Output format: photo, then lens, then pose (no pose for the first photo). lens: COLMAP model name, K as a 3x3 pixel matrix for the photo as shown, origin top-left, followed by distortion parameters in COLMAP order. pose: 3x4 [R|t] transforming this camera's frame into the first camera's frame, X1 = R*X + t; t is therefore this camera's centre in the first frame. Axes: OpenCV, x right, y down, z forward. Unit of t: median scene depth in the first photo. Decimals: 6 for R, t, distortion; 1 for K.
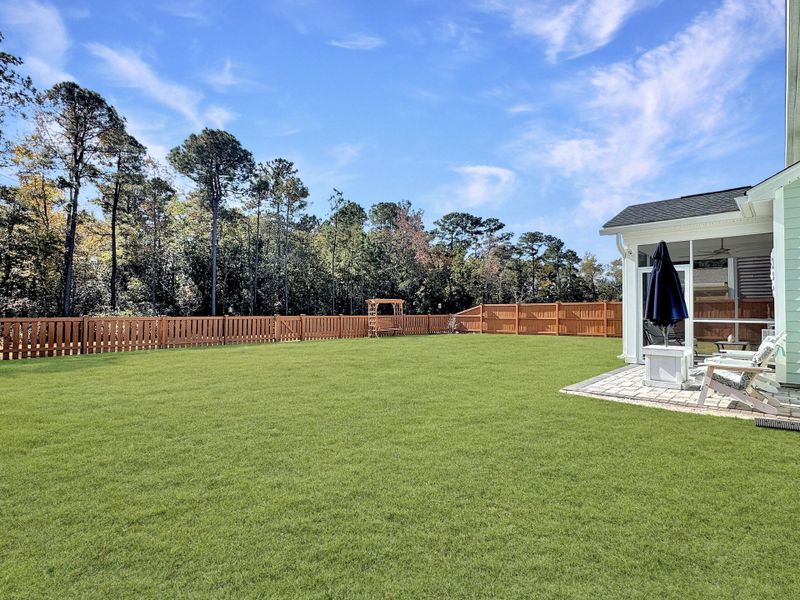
lens RADIAL K [[549.8, 0, 400.6], [0, 549.8, 296.9], [0, 0, 1]] dist [-0.006377, 0.007944]
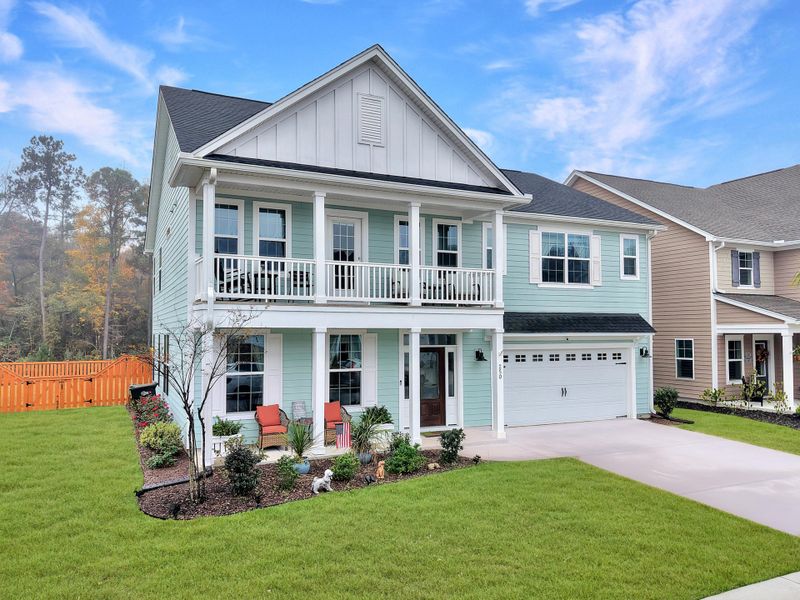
lens RADIAL K [[596.3, 0, 381.0], [0, 596.3, 312.2], [0, 0, 1]] dist [-0.005332, 0.007656]
pose [[0.999456, 0.002584, -0.032887, 0.057746], [-0.003693, 0.999424, -0.033732, 0.100110], [0.032781, 0.033835, 0.998890, 0.022532]]
